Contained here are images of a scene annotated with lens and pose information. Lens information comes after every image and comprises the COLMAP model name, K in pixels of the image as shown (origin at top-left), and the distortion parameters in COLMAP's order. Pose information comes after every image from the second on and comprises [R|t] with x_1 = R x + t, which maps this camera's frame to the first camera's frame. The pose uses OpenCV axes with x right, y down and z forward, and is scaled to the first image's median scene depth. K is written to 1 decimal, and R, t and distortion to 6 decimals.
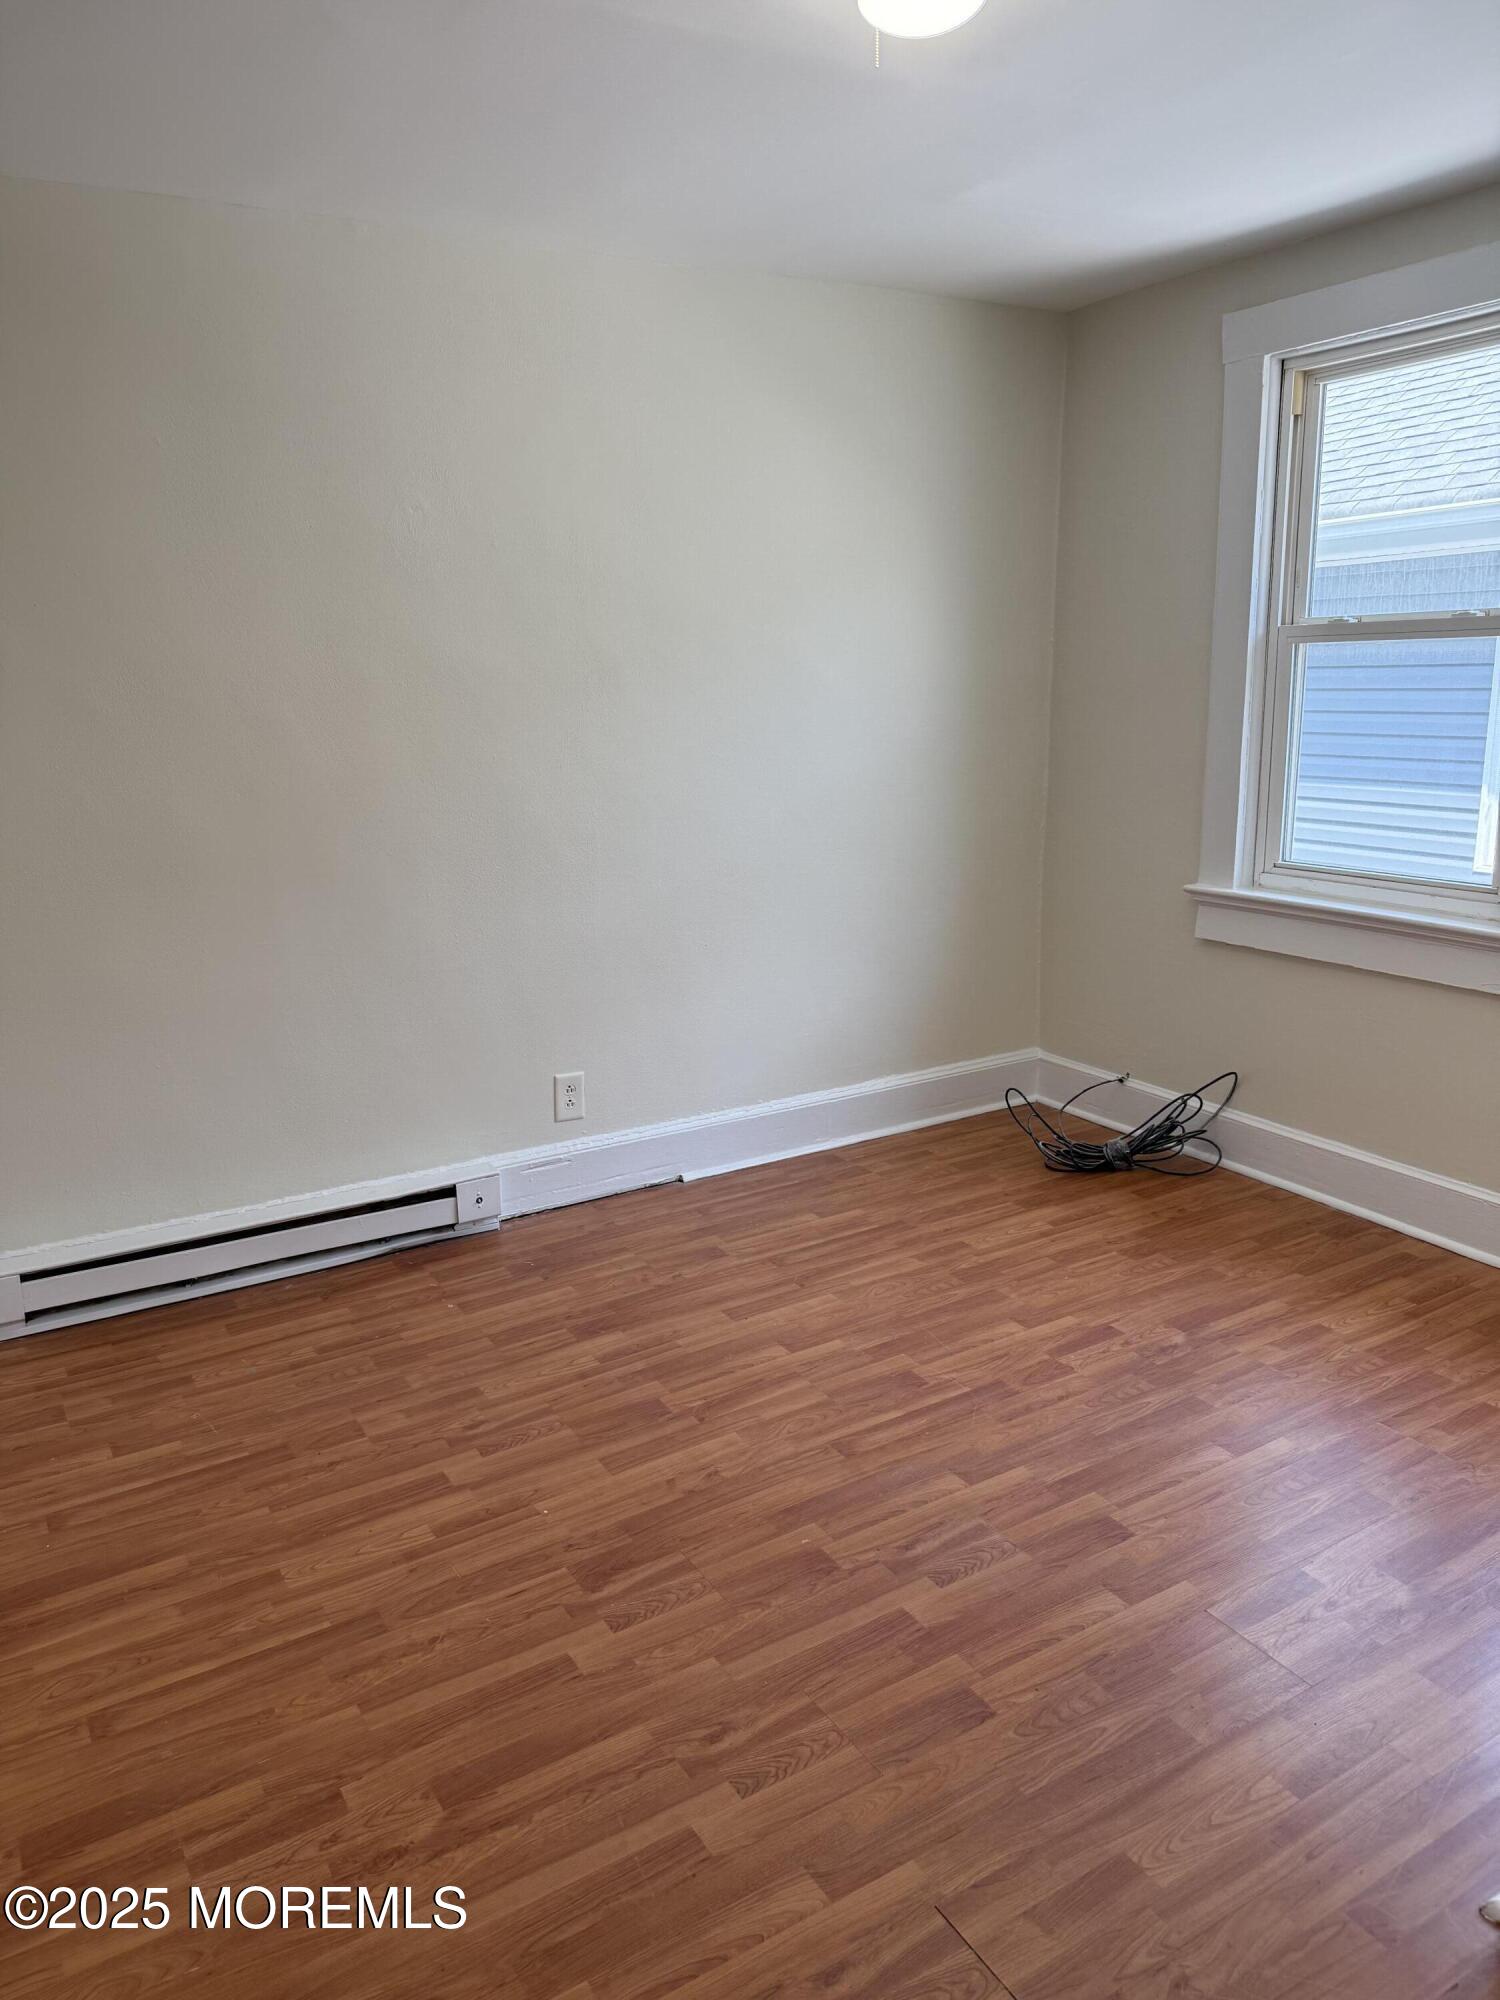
lens RADIAL K [[1411.2, 0, 771.5], [0, 1411.2, 991.1], [0, 0, 1]] dist [0.151165, -0.221739]
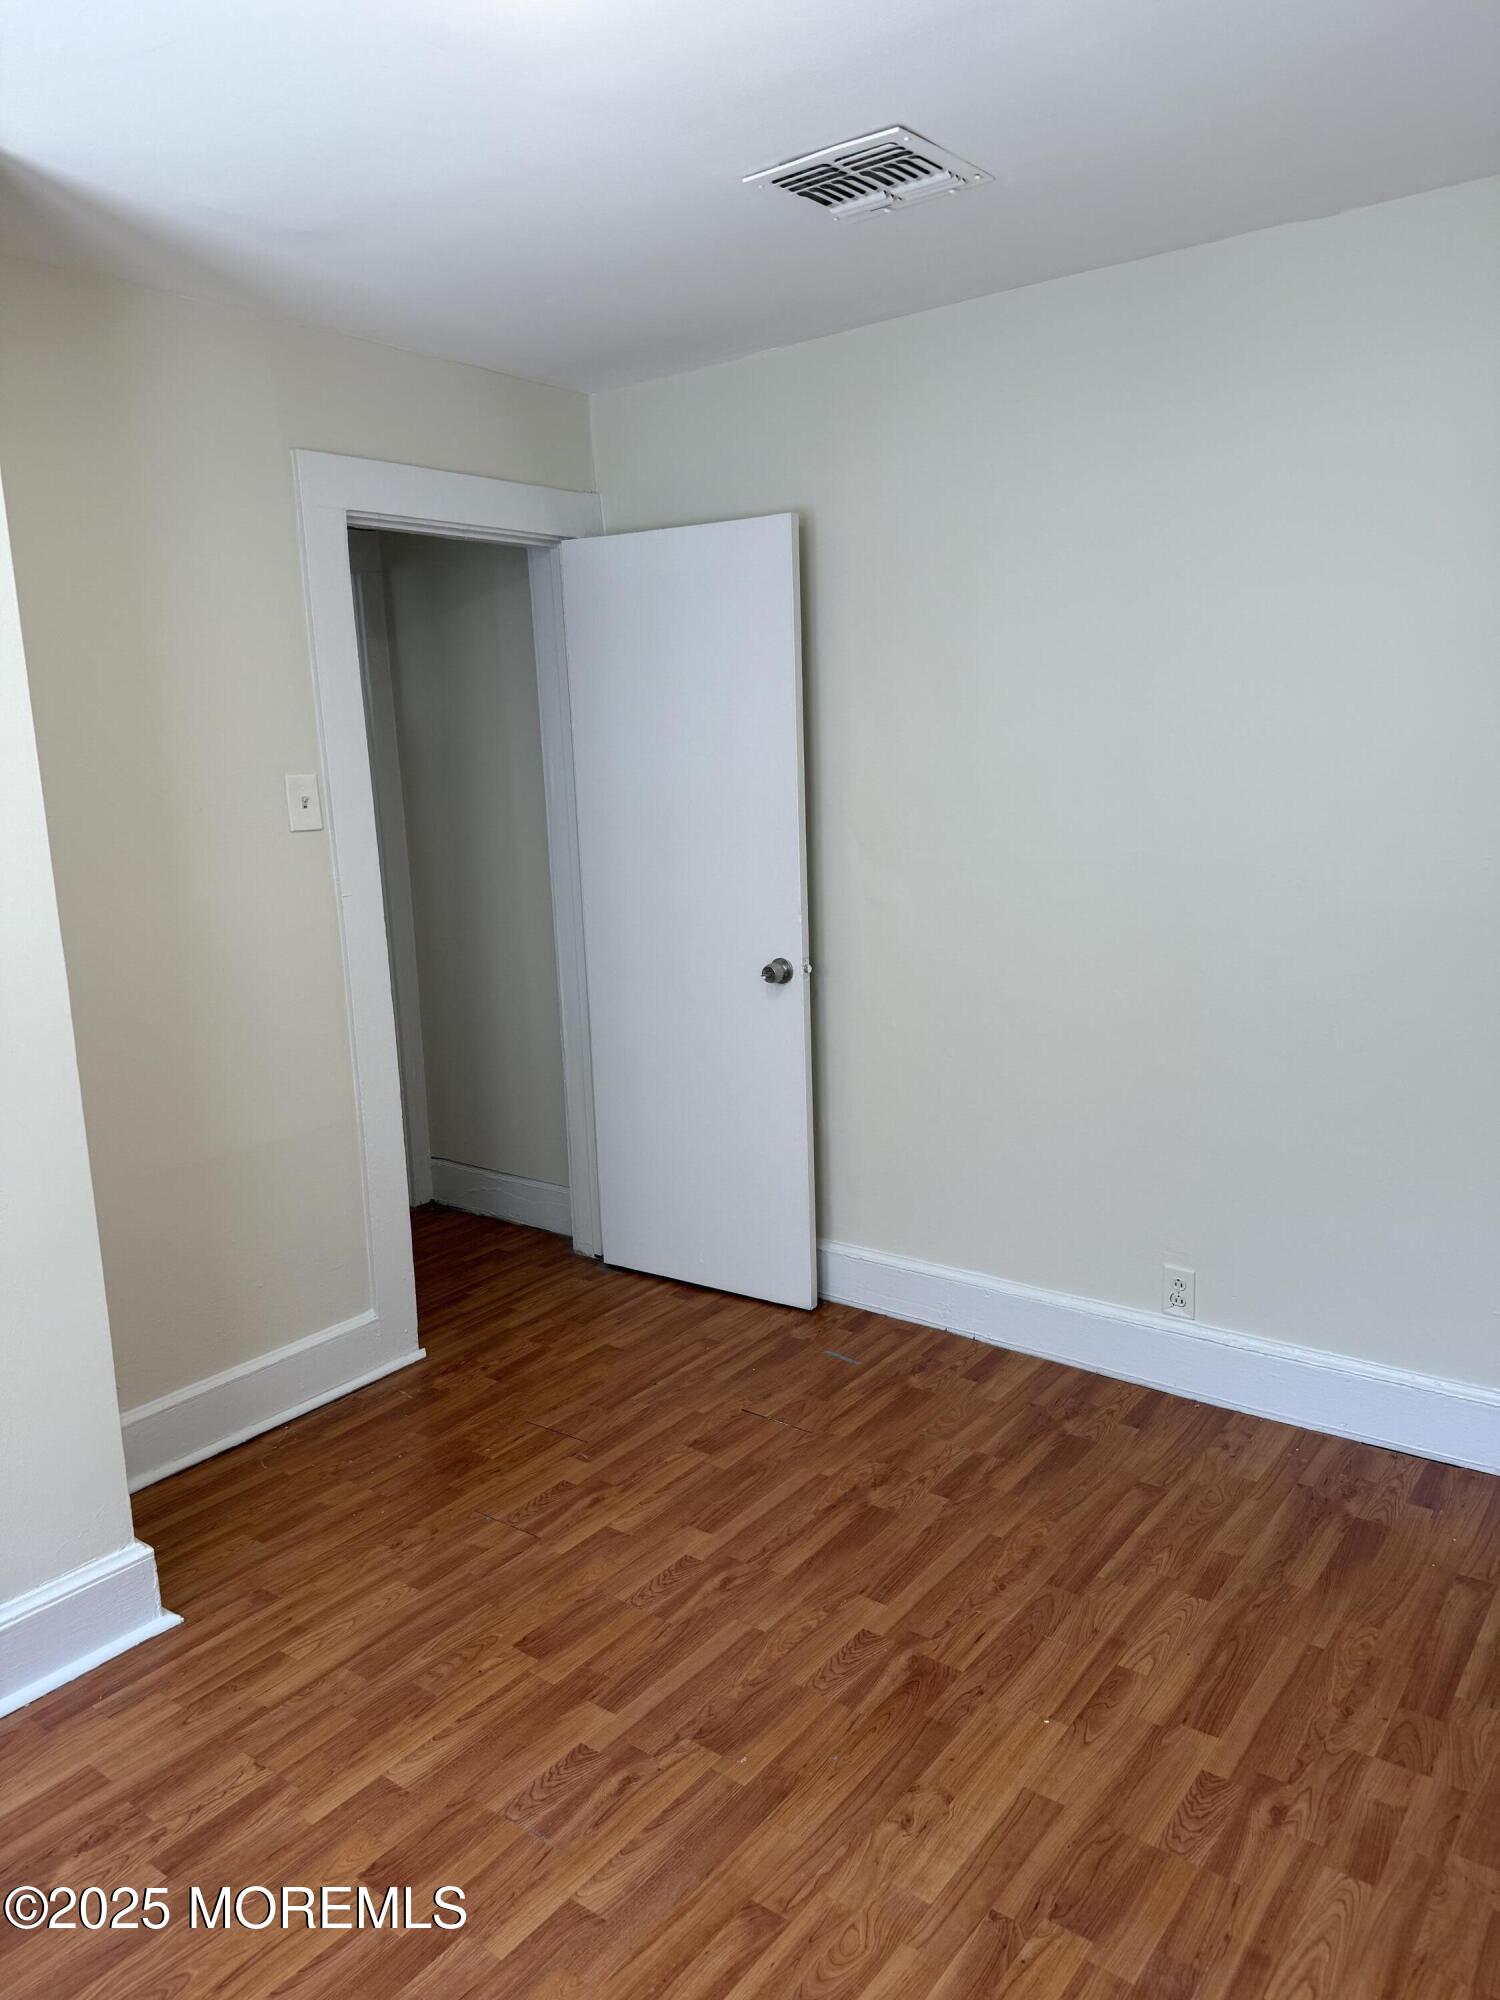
lens RADIAL K [[1451.3, 0, 759.8], [0, 1451.3, 993.2], [0, 0, 1]] dist [-0.019573, 0.006437]
pose [[-0.931105, 0.117488, -0.345311, 0.261555], [-0.025798, 0.923121, 0.383643, -0.385372], [0.363837, 0.366120, -0.856492, 1.576182]]
